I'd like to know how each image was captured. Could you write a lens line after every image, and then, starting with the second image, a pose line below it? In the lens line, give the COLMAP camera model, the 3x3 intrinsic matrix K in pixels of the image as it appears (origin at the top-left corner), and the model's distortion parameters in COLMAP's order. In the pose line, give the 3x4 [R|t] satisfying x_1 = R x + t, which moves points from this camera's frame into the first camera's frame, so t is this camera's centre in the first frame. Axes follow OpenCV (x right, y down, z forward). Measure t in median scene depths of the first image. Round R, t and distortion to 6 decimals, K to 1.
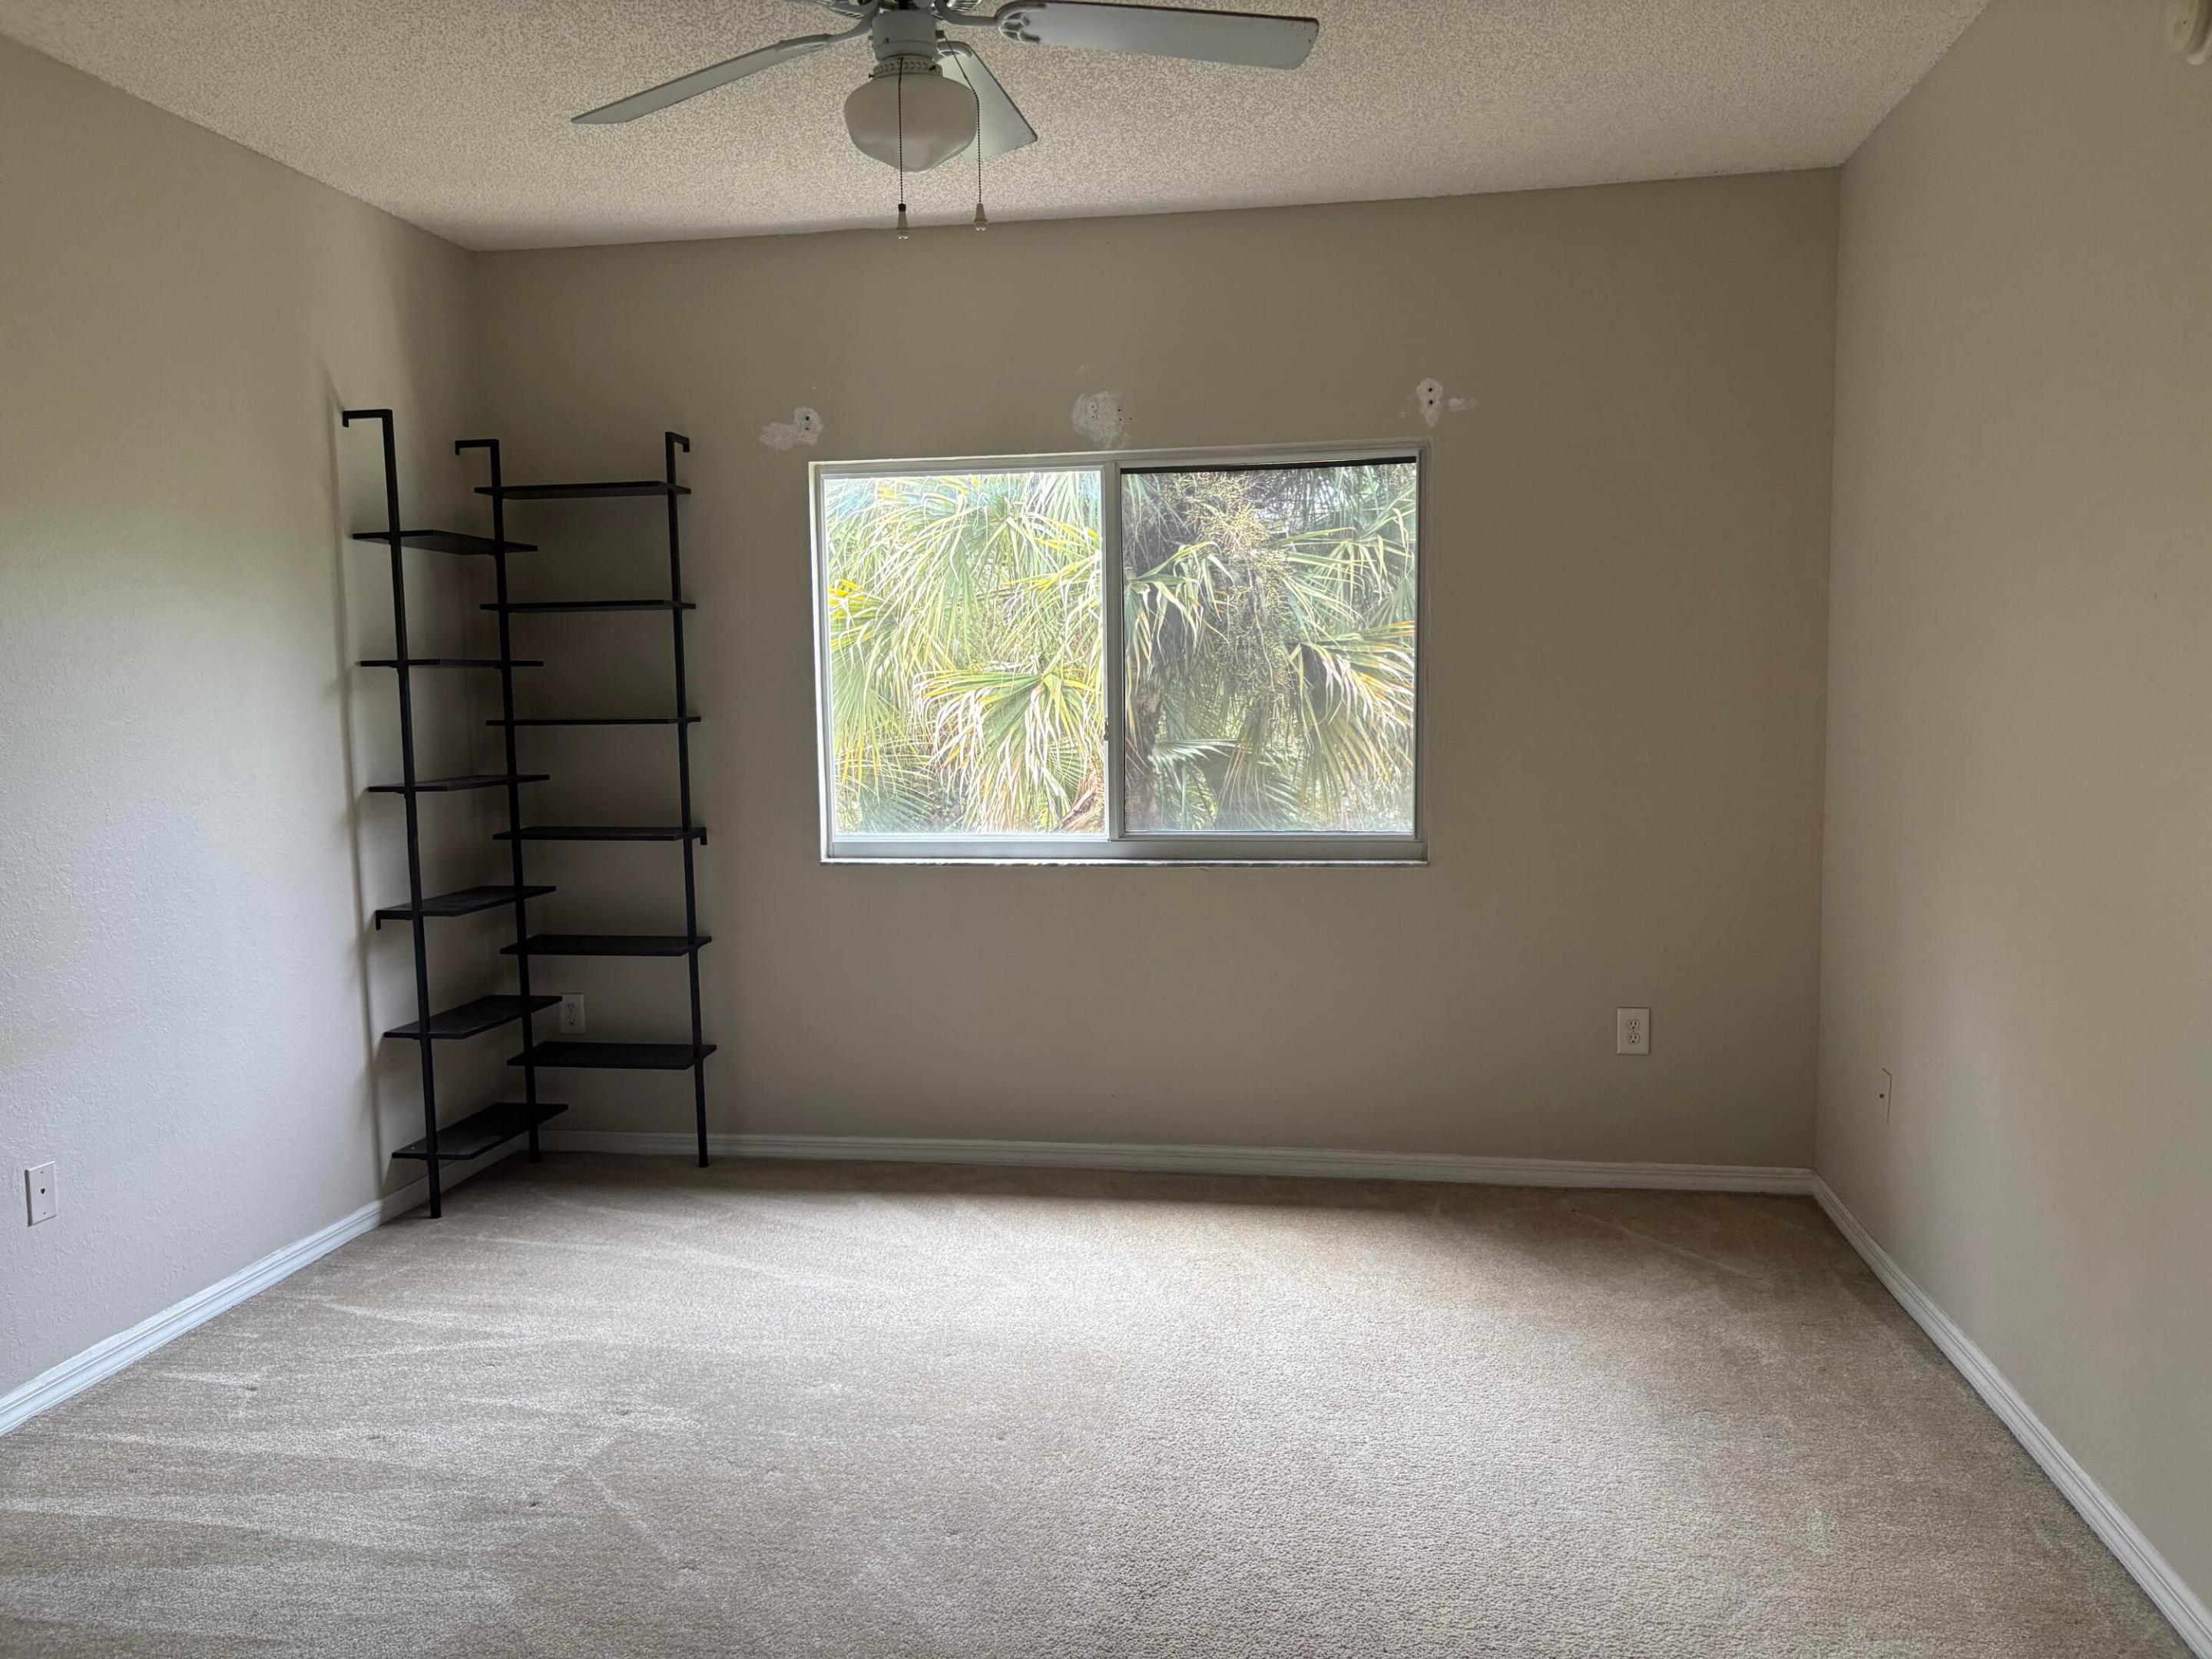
lens RADIAL K [[1375.8, 0, 1104.5], [0, 1375.8, 774.6], [0, 0, 1]] dist [0.002991, 0.000212]
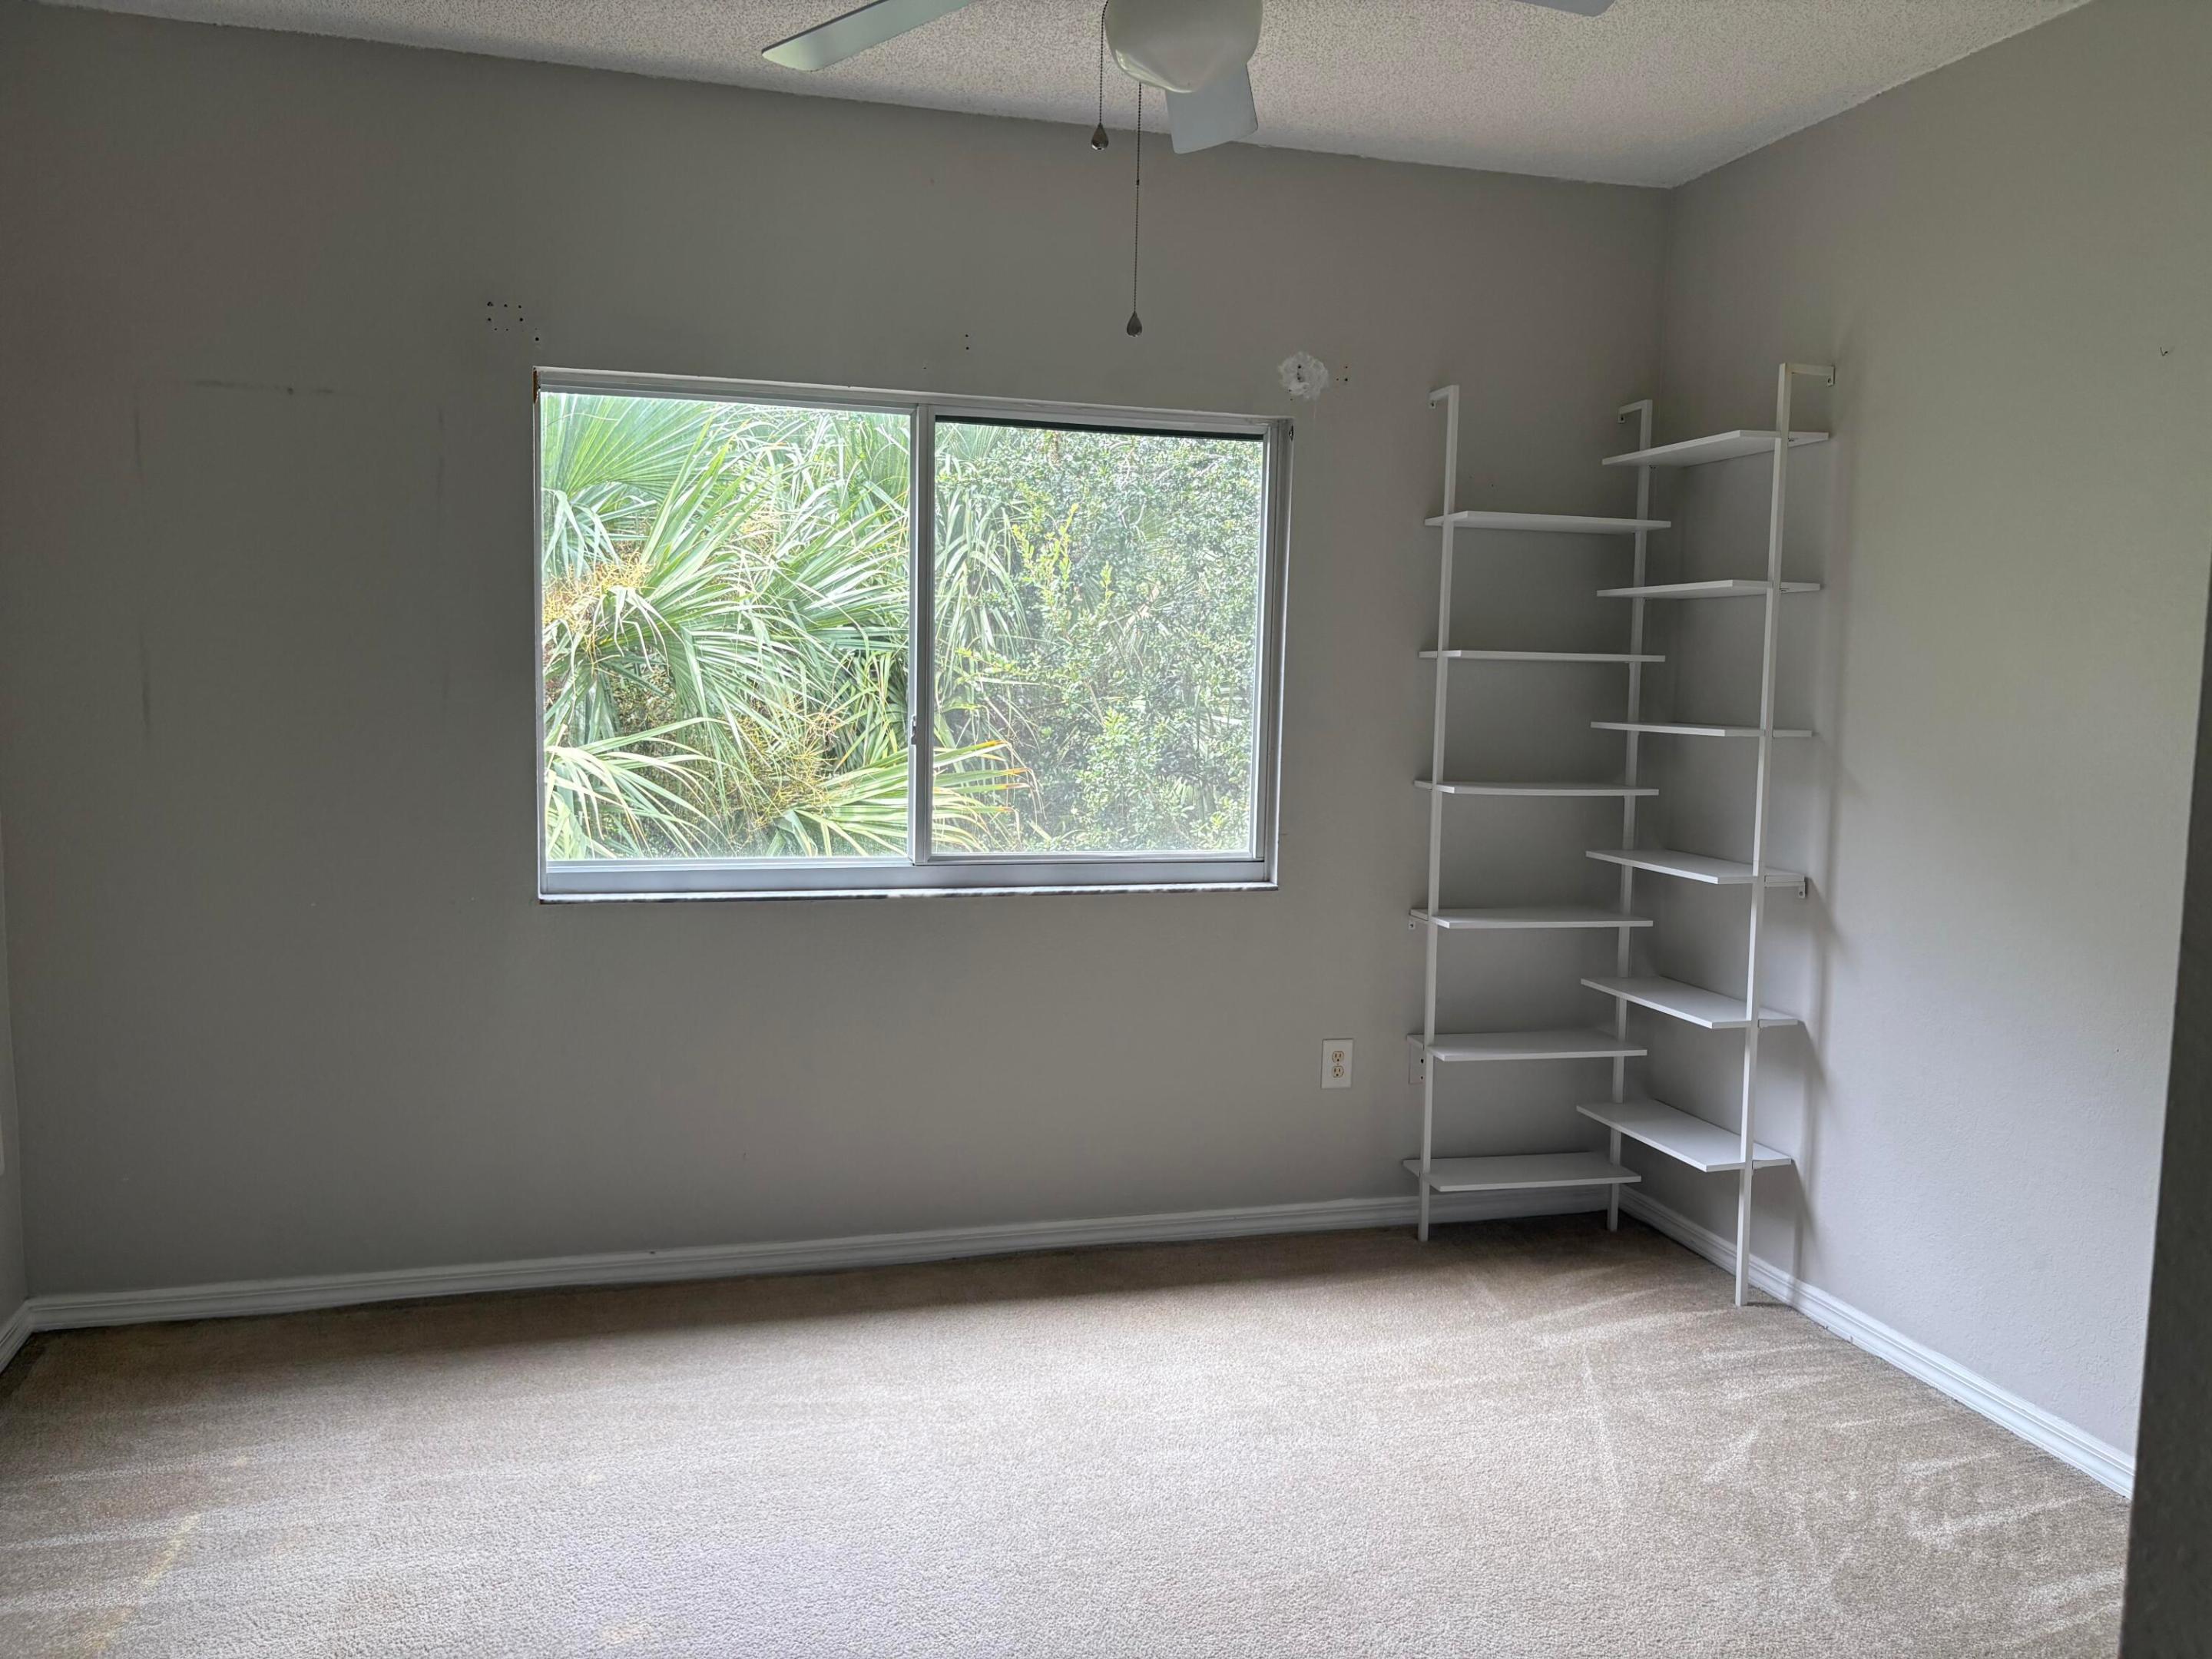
lens RADIAL K [[1684.3, 0, 1106.0], [0, 1684.3, 829.5], [0, 0, 1]] dist [0.000161, 0.000198]
pose [[0.907783, -0.003039, 0.419430, -0.310426], [-0.007502, 0.999696, 0.023481, 0.001328], [-0.419374, -0.024463, 0.907484, 0.037339]]
